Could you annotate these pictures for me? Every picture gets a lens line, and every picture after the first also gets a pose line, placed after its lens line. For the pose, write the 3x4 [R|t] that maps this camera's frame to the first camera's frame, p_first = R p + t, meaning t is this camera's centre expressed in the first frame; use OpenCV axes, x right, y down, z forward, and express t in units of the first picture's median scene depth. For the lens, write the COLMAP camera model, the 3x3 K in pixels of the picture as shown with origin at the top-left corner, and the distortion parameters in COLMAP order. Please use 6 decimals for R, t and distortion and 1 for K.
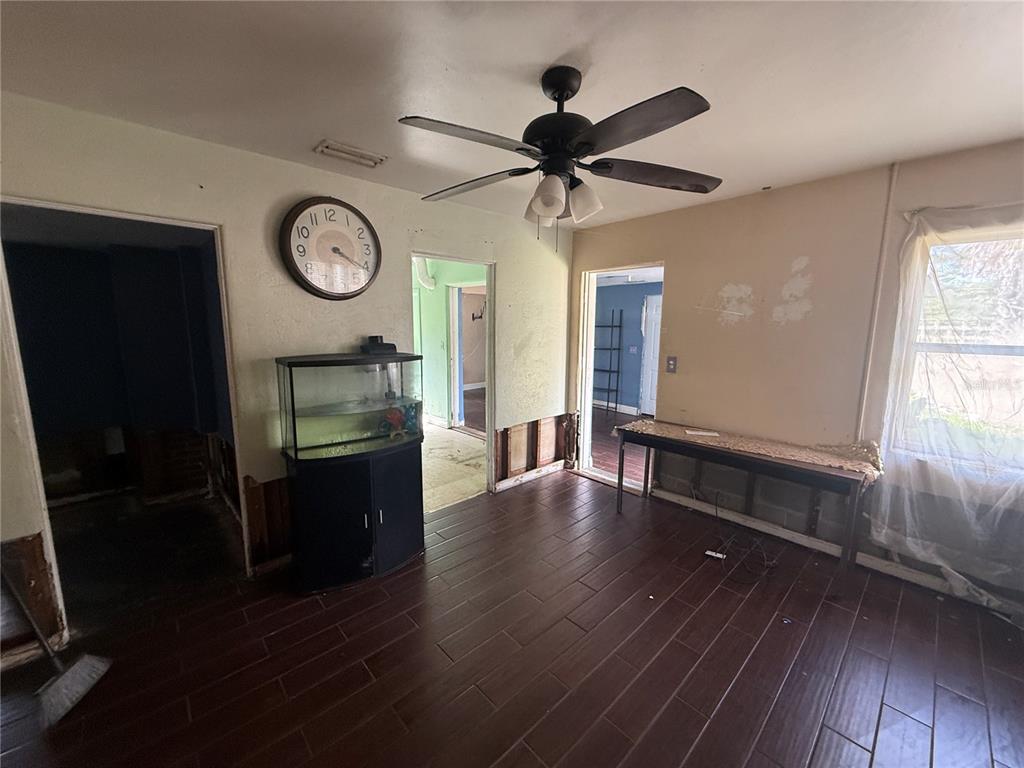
lens RADIAL K [[408.0, 0, 512.0], [0, 408.0, 381.5], [0, 0, 1]] dist [-0.001846, -0.000143]
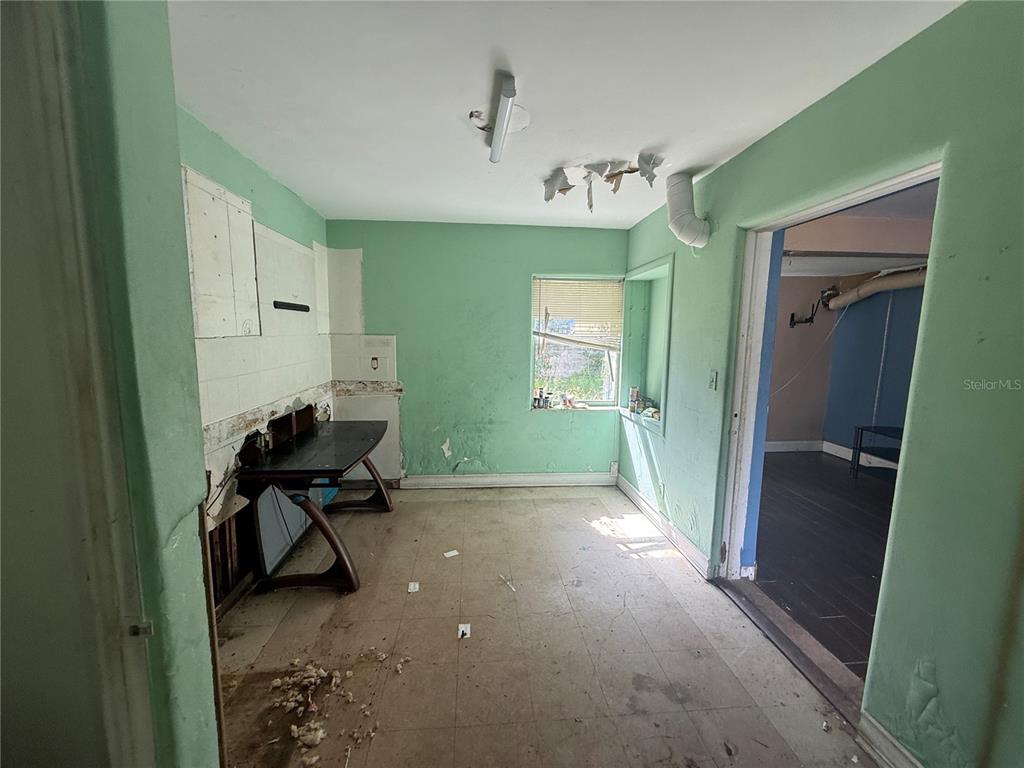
lens RADIAL K [[408.0, 0, 508.7], [0, 408.0, 384.3], [0, 0, 1]] dist [-0.001846, -0.000143]
pose [[0.790598, 0.081359, -0.606906, -0.082828], [-0.098694, 0.995106, 0.004834, -0.063839], [0.604330, 0.056076, 0.794759, 0.538150]]
